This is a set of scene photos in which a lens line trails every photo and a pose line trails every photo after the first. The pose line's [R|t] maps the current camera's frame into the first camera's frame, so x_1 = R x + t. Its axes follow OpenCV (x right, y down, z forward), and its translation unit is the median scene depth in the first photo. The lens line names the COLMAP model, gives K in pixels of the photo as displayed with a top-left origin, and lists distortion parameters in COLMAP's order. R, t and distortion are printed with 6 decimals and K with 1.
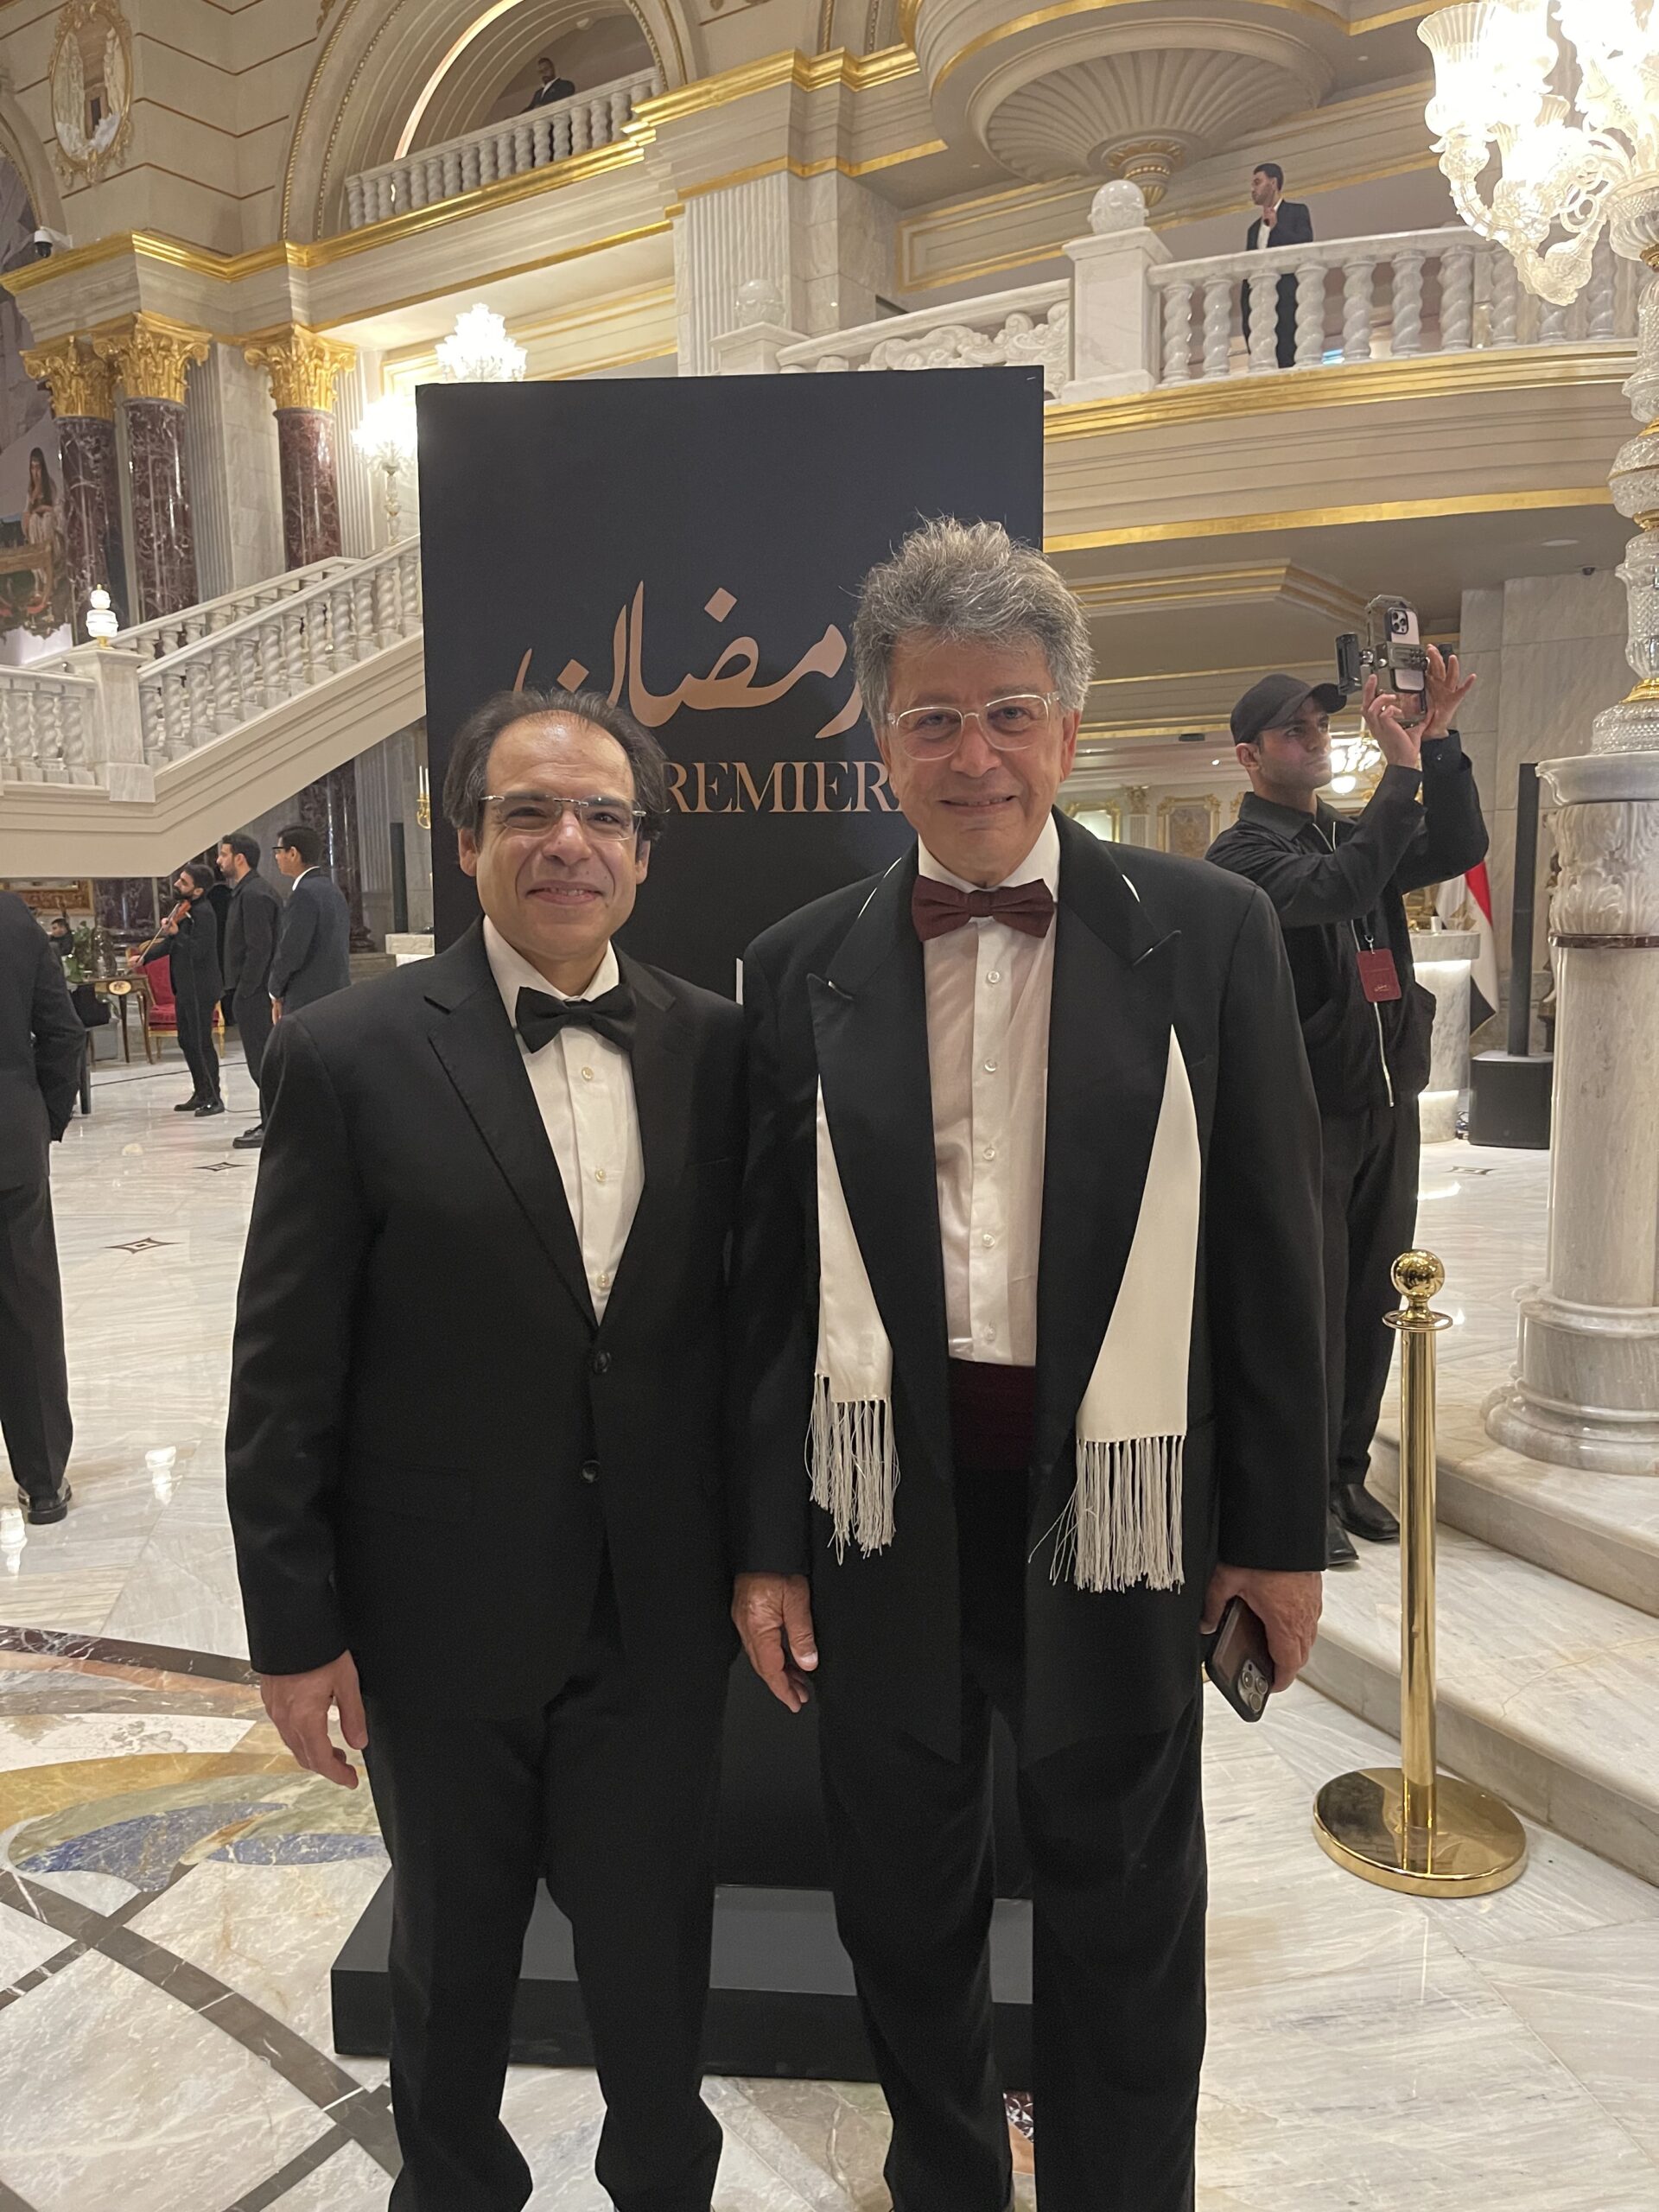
lens RADIAL K [[1645.6, 0, 829.5], [0, 1645.6, 1106.0], [0, 0, 1]] dist [0.000593, 0.108591]
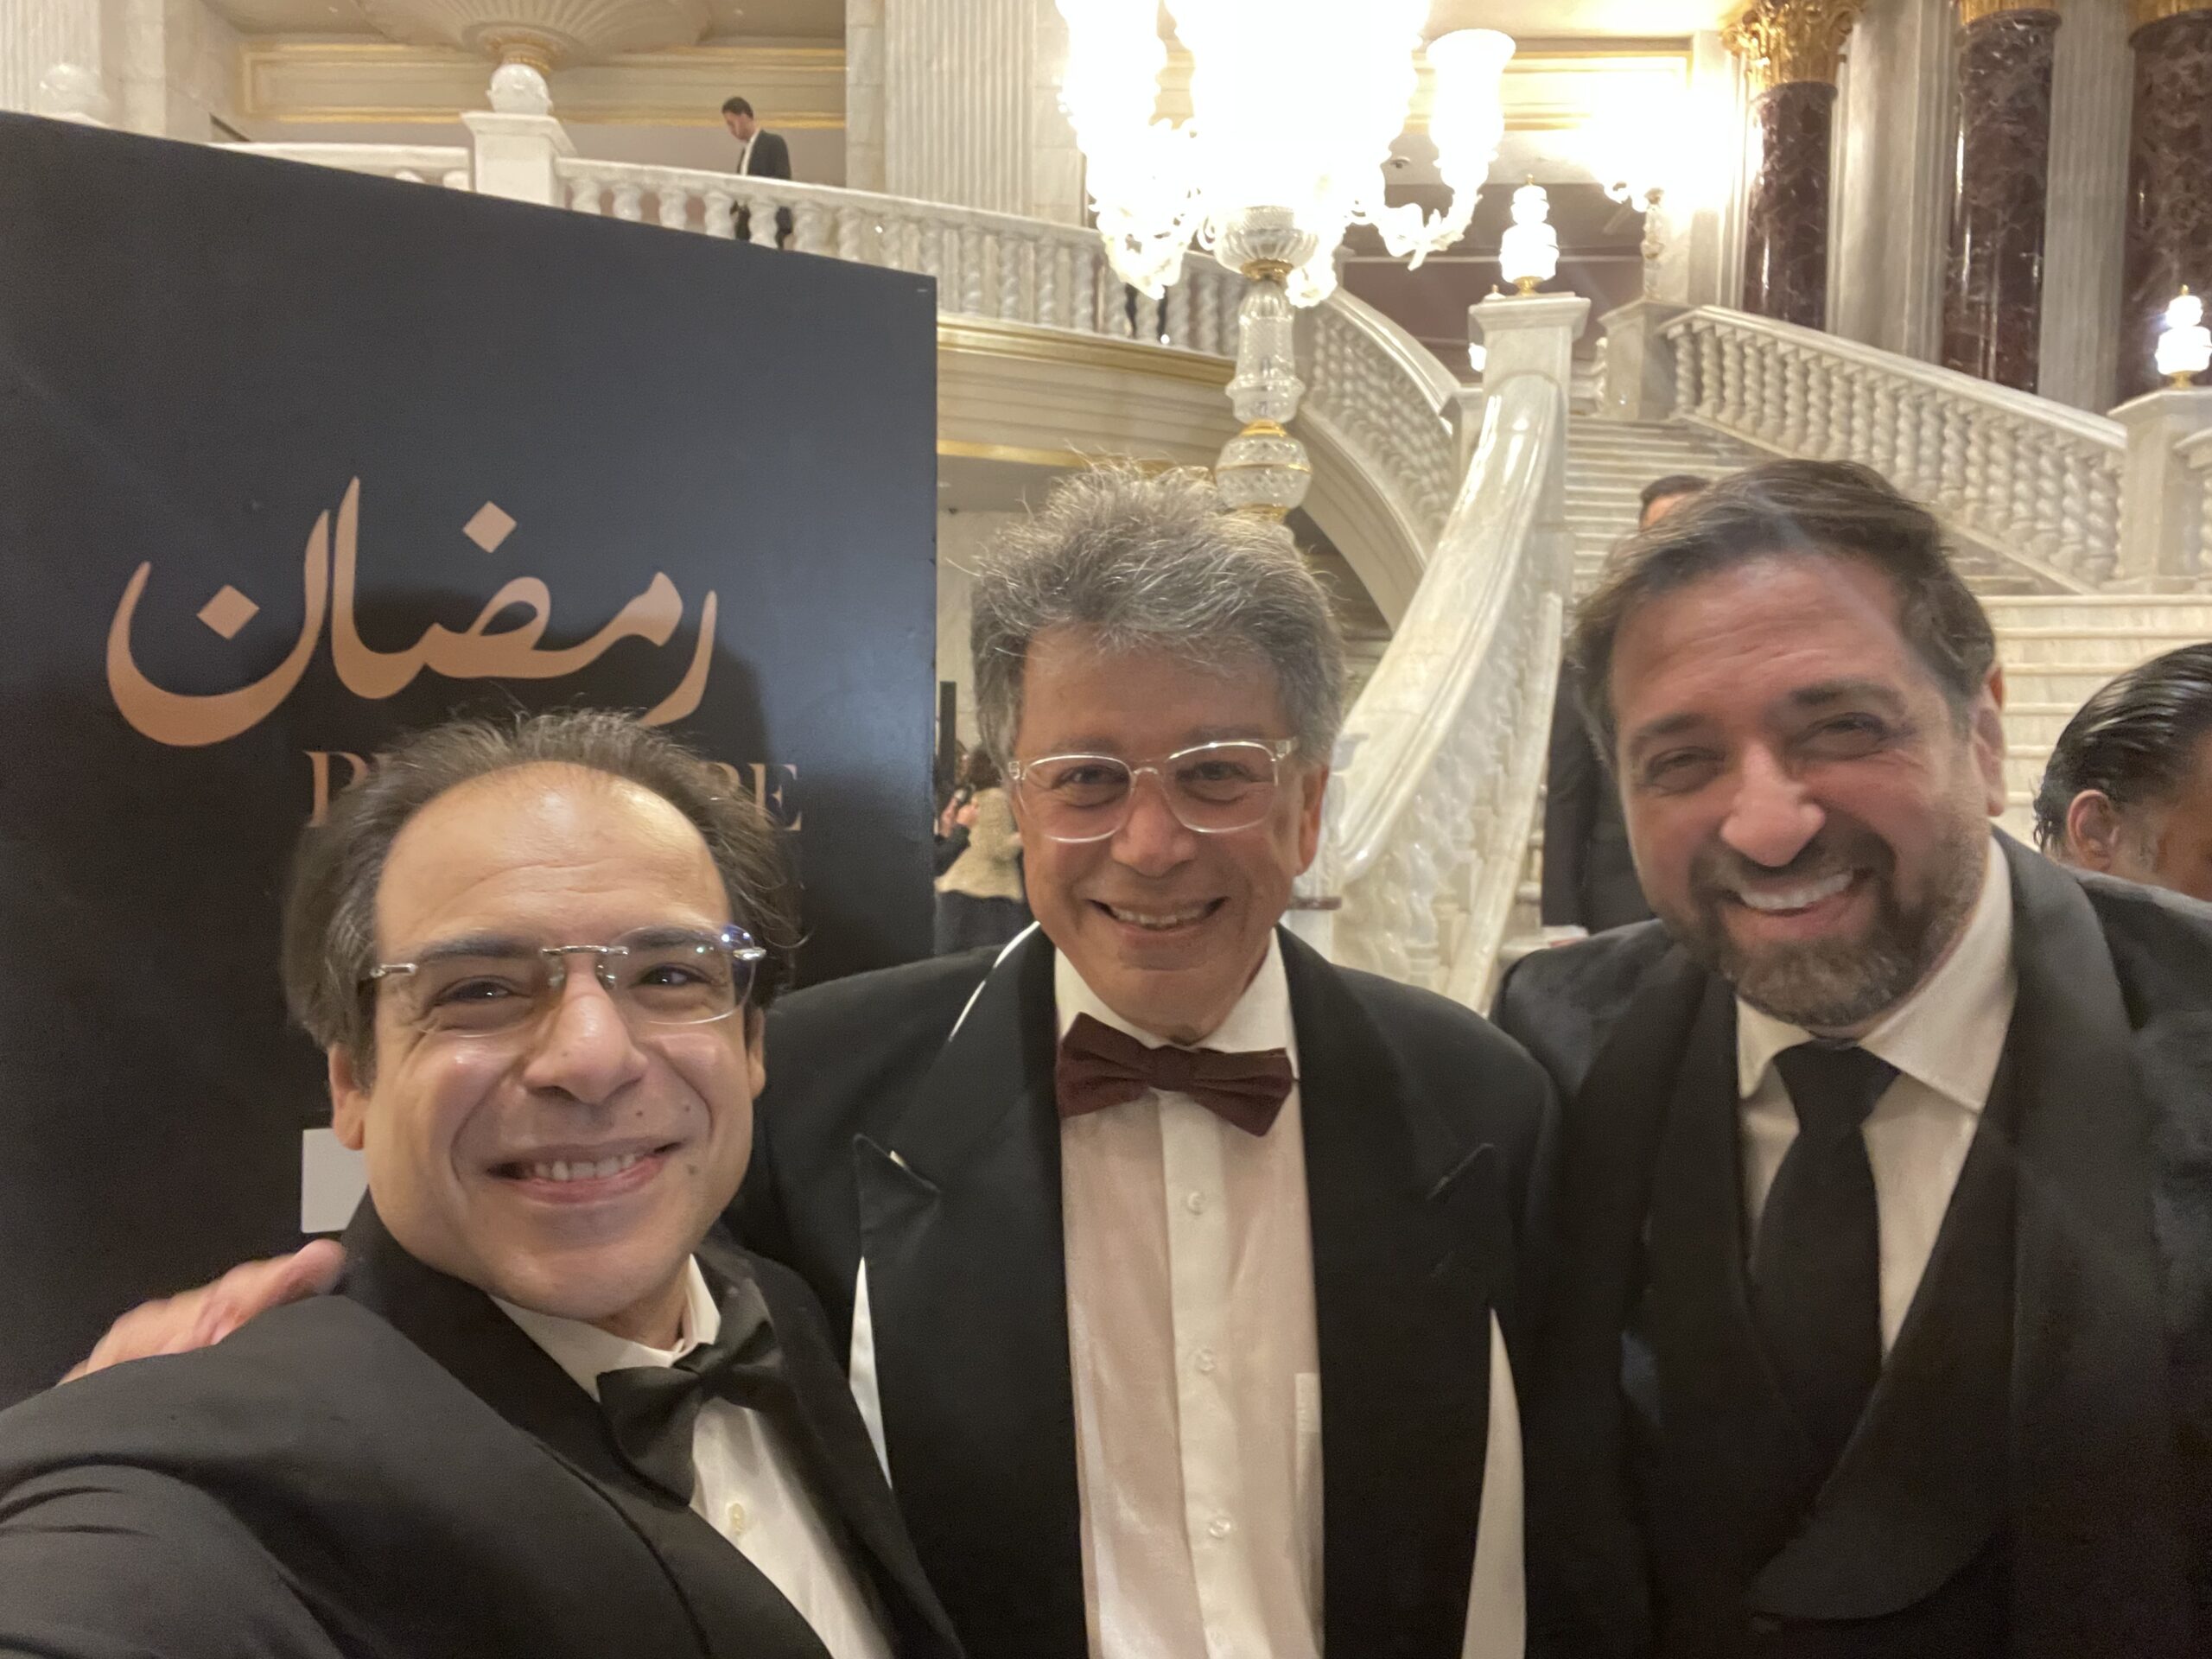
lens RADIAL K [[1622.8, 0, 1106.0], [0, 1622.8, 829.5], [0, 0, 1]] dist [0.003156, 0.002379]
pose [[0.836113, -0.010374, 0.548459, -0.138328], [0.063866, 0.994863, -0.078544, -0.086128], [-0.544826, 0.100699, 0.832481, 0.257239]]
